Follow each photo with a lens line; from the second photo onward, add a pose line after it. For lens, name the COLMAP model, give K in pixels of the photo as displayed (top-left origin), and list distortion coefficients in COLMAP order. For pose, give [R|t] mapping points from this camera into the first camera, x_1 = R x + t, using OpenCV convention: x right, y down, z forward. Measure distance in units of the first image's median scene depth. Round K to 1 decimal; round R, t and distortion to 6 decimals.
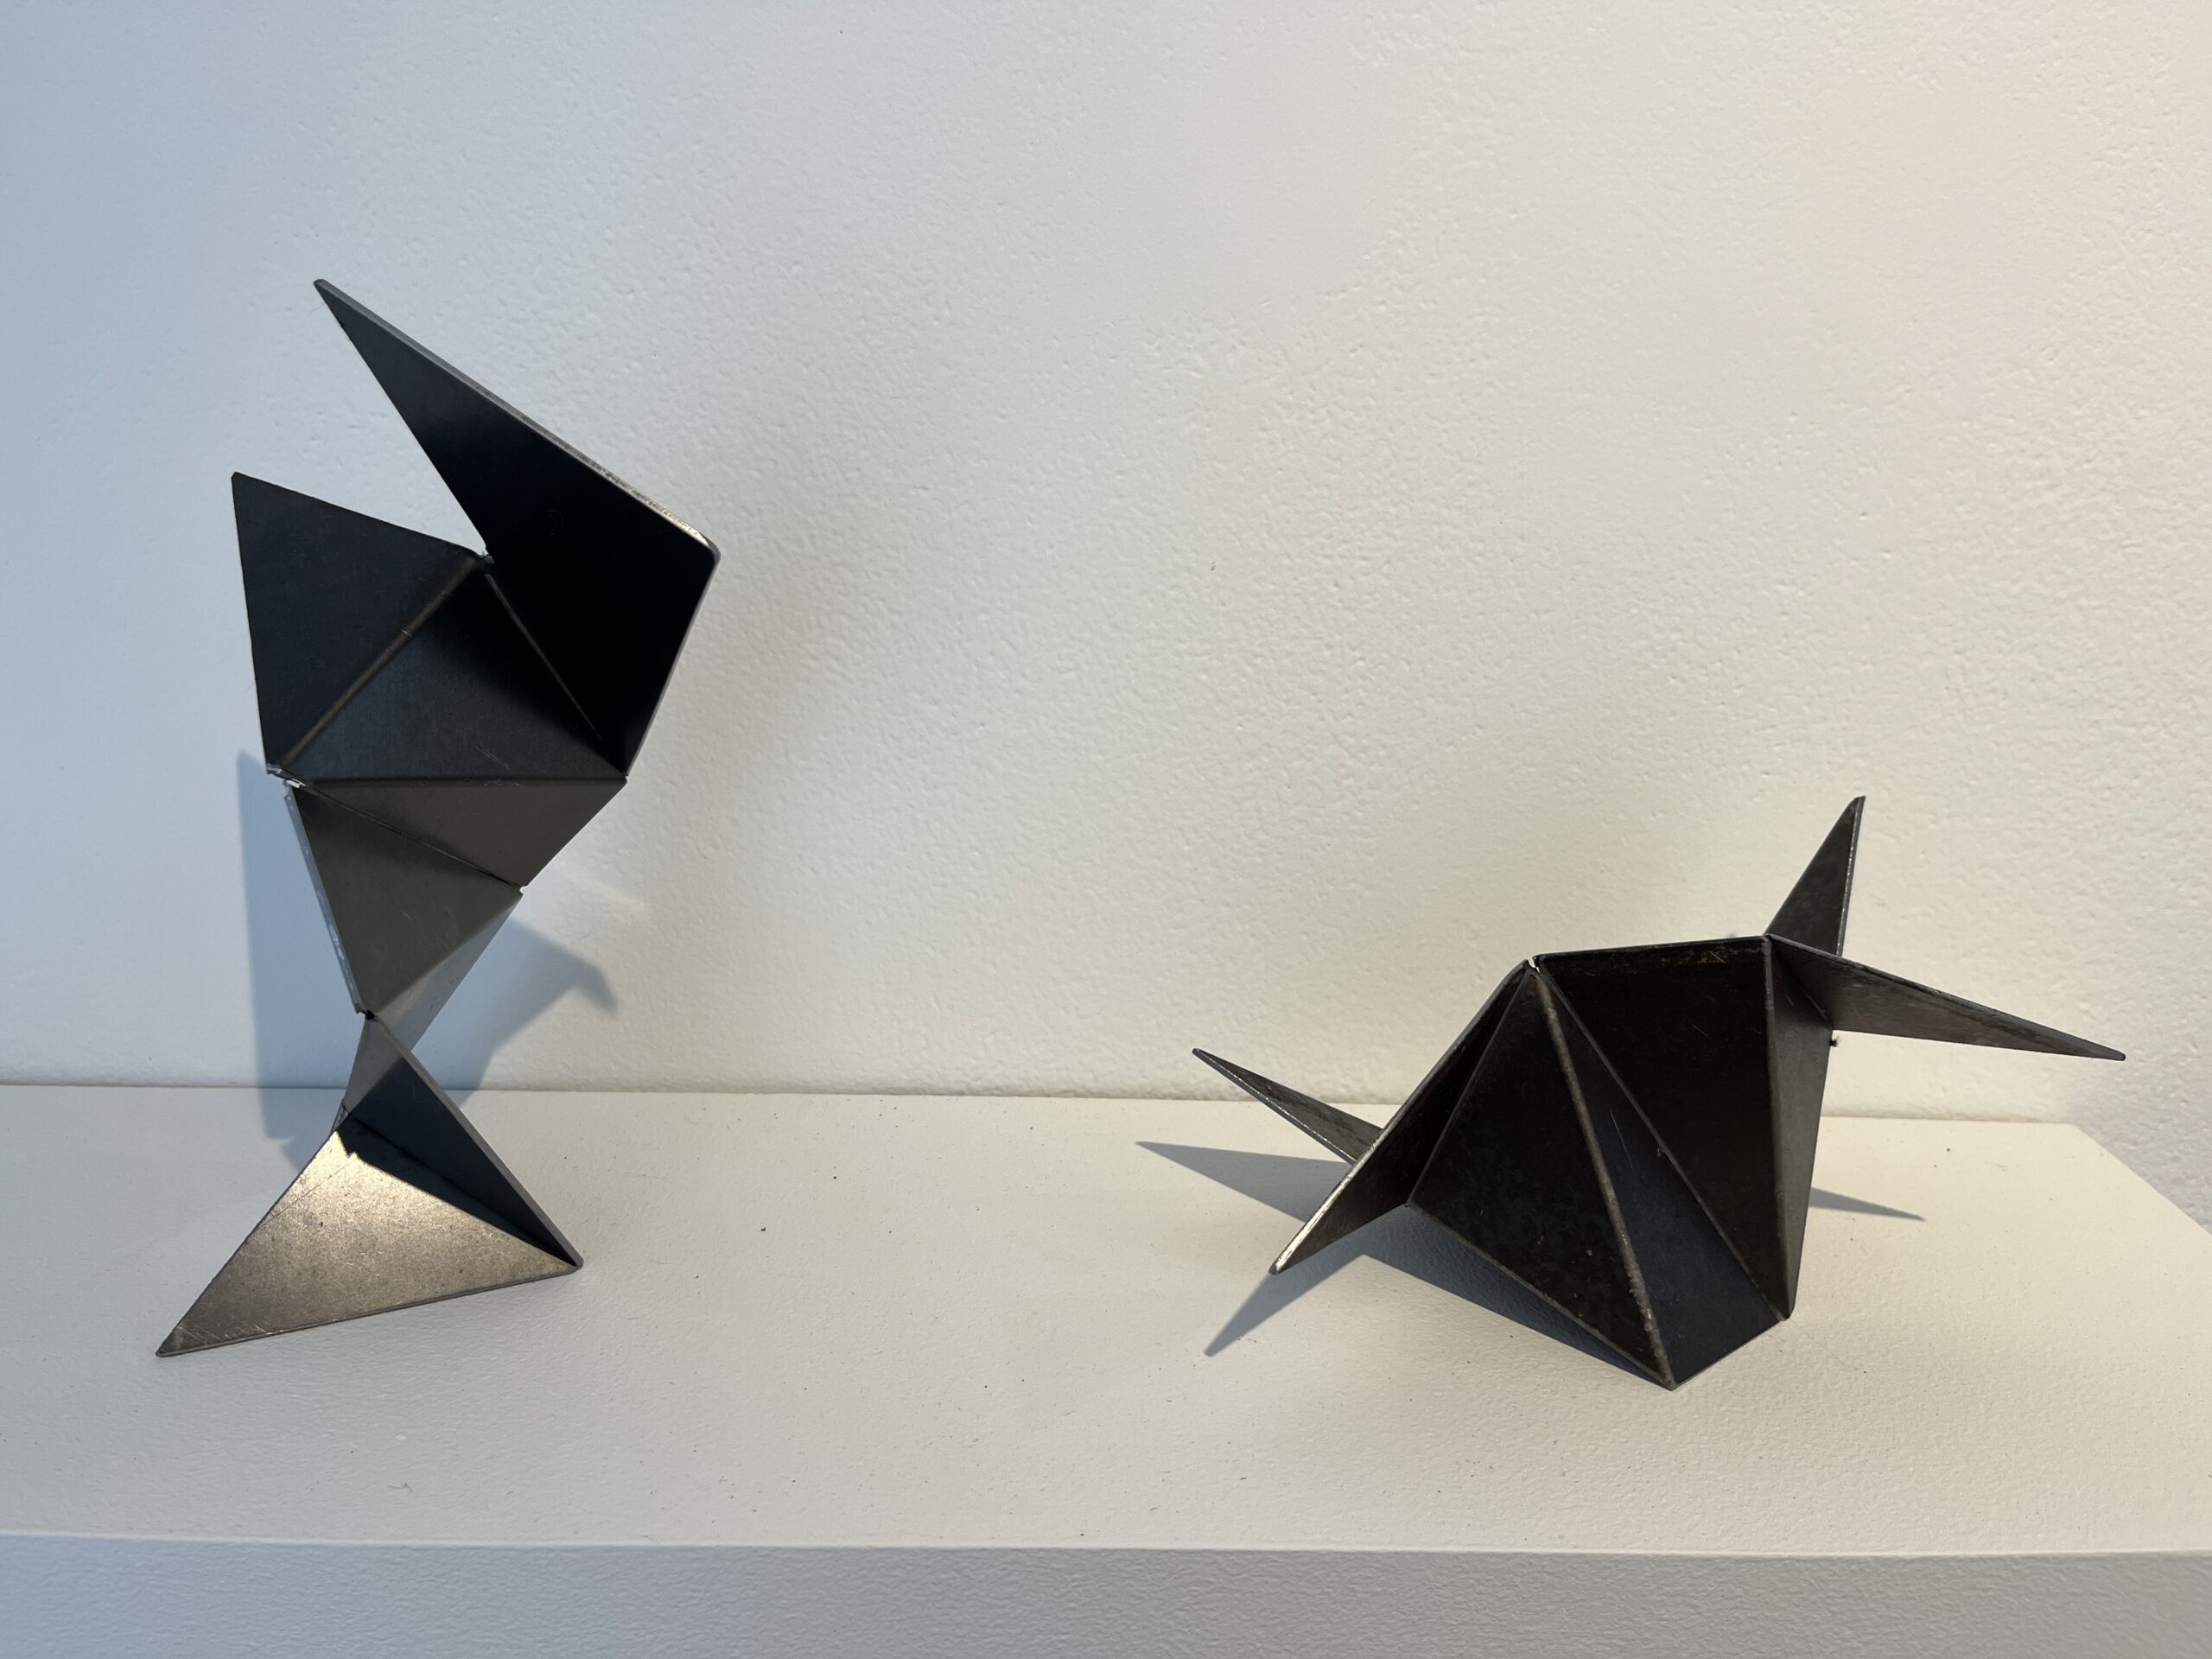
lens RADIAL K [[1676.4, 0, 1101.5], [0, 1676.4, 817.3], [0, 0, 1]] dist [0.053297, -0.080913]
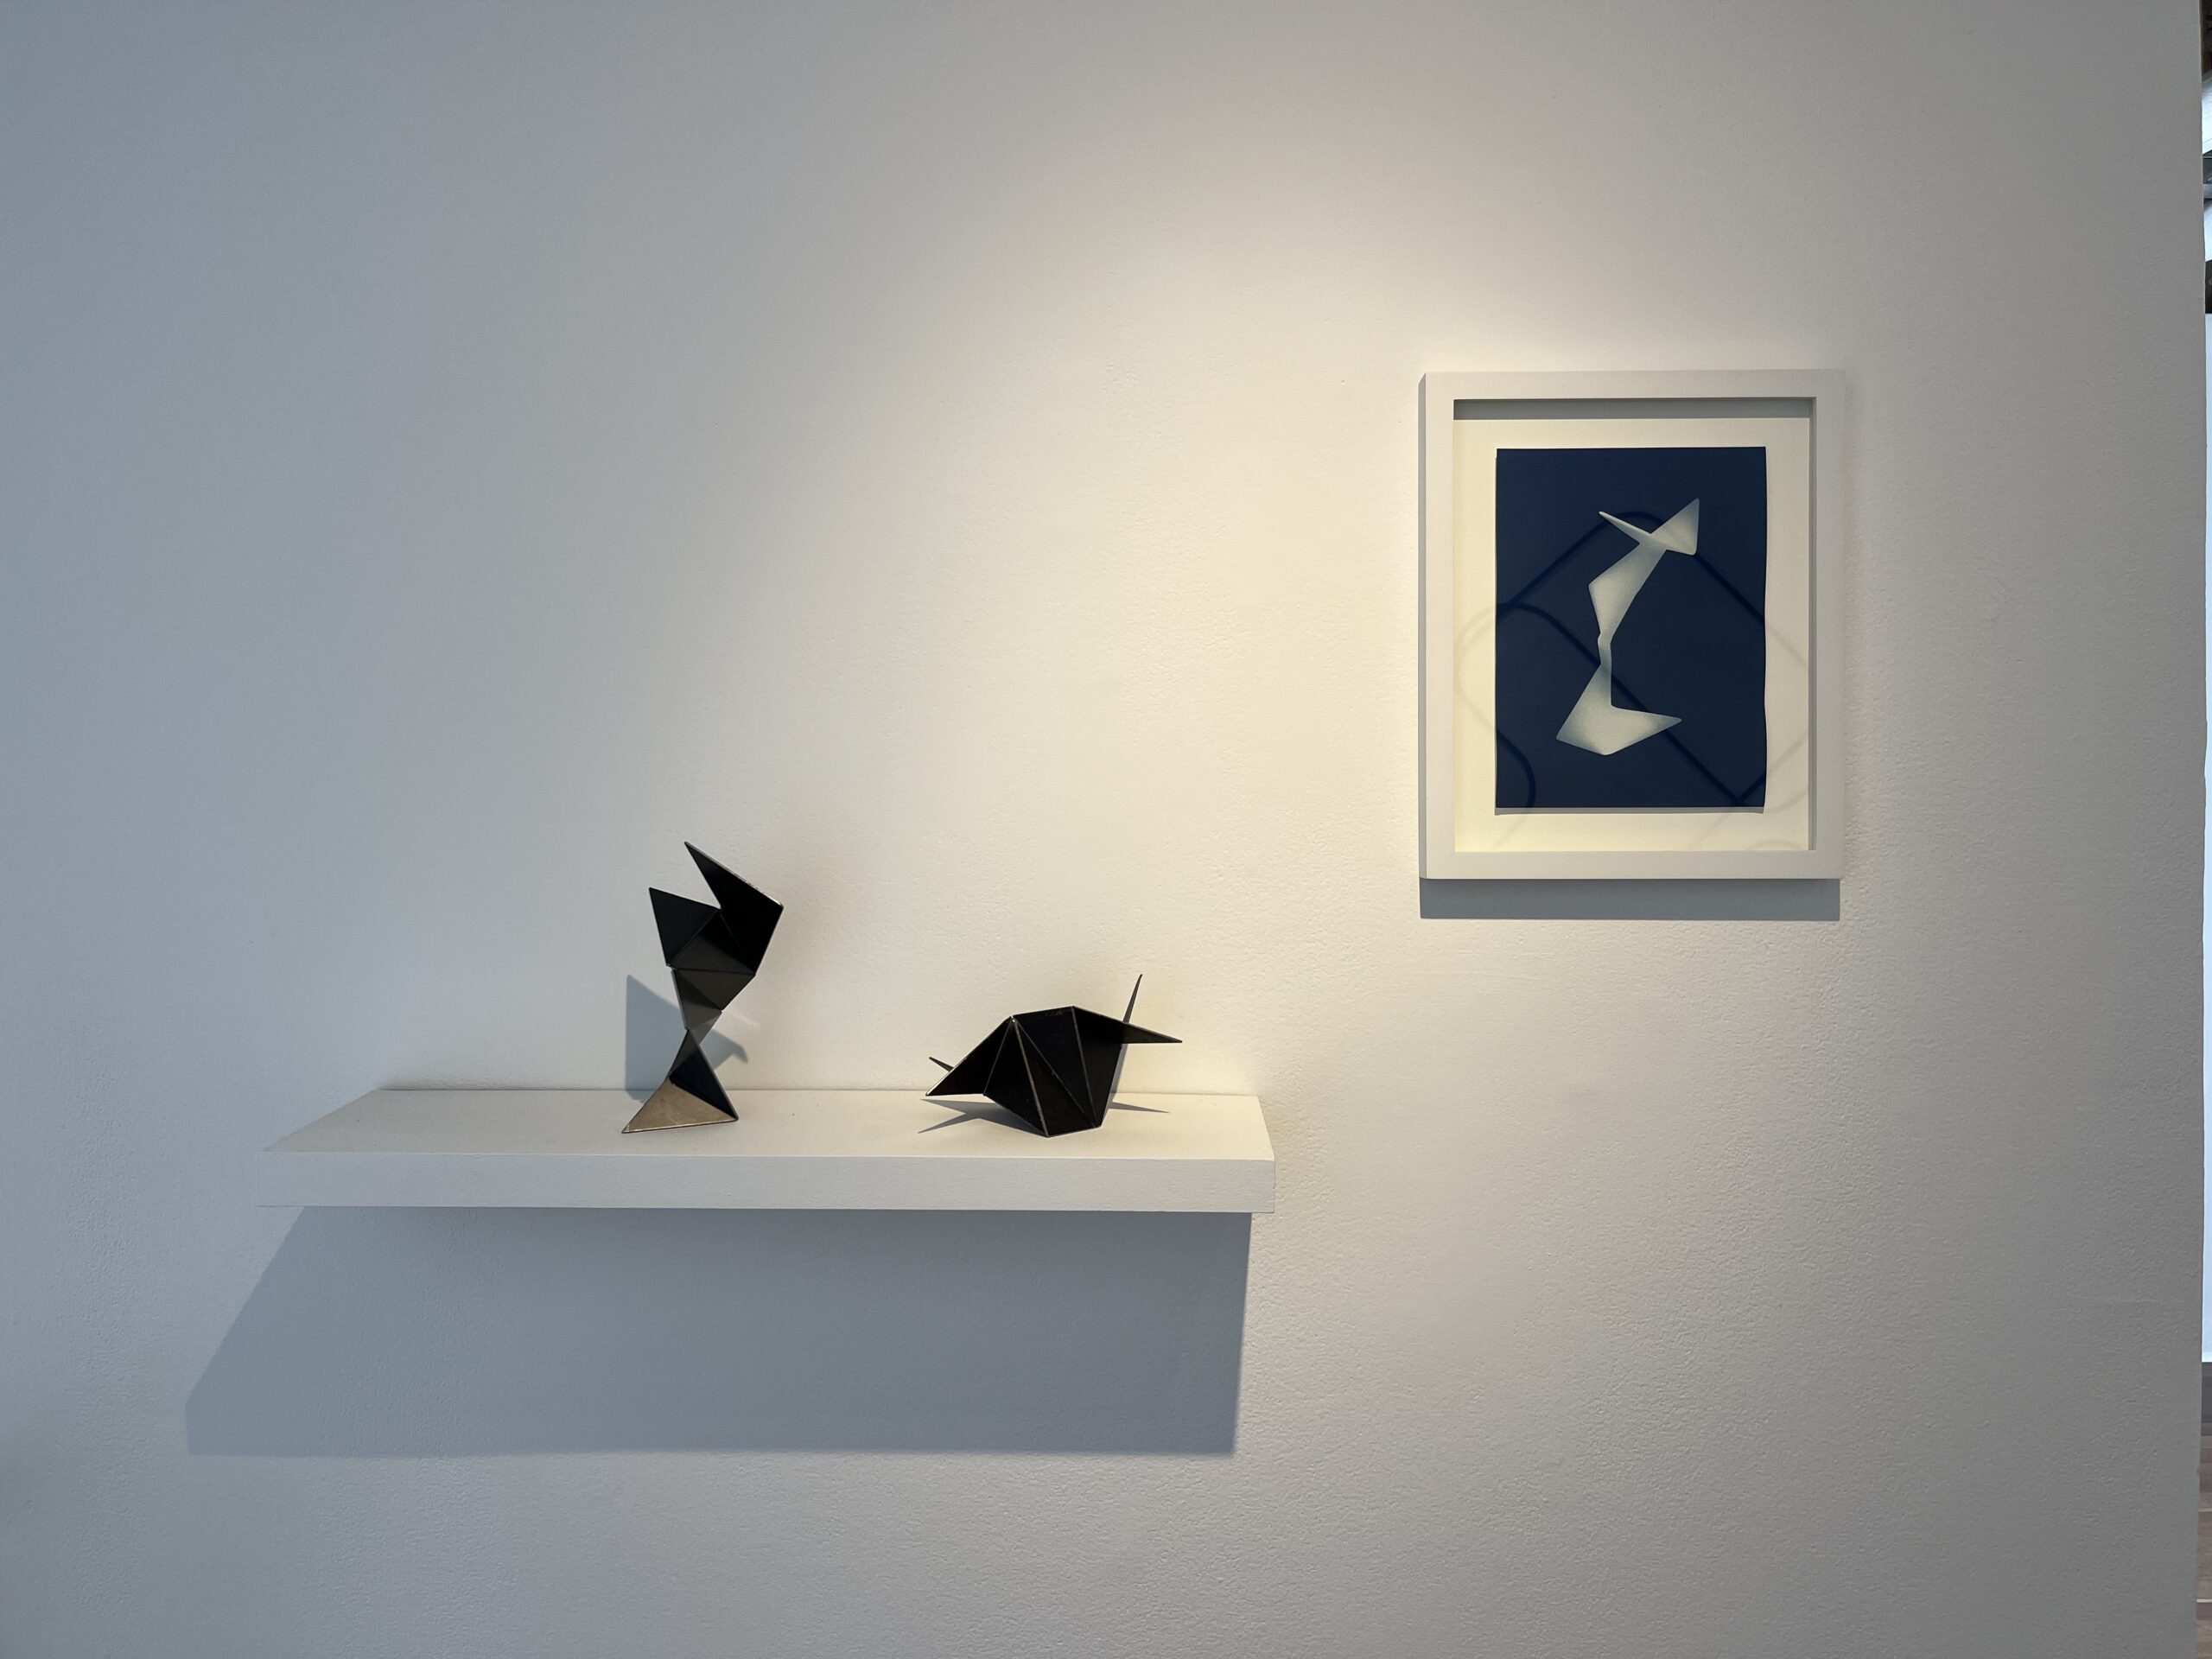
lens RADIAL K [[1676.4, 0, 1103.2], [0, 1676.4, 842.0], [0, 0, 1]] dist [0.053297, -0.080913]
pose [[0.999122, -0.022637, -0.035251, 0.552308], [0.015841, 0.983112, -0.182319, 0.351441], [0.038782, 0.181601, 0.982607, -2.391809]]
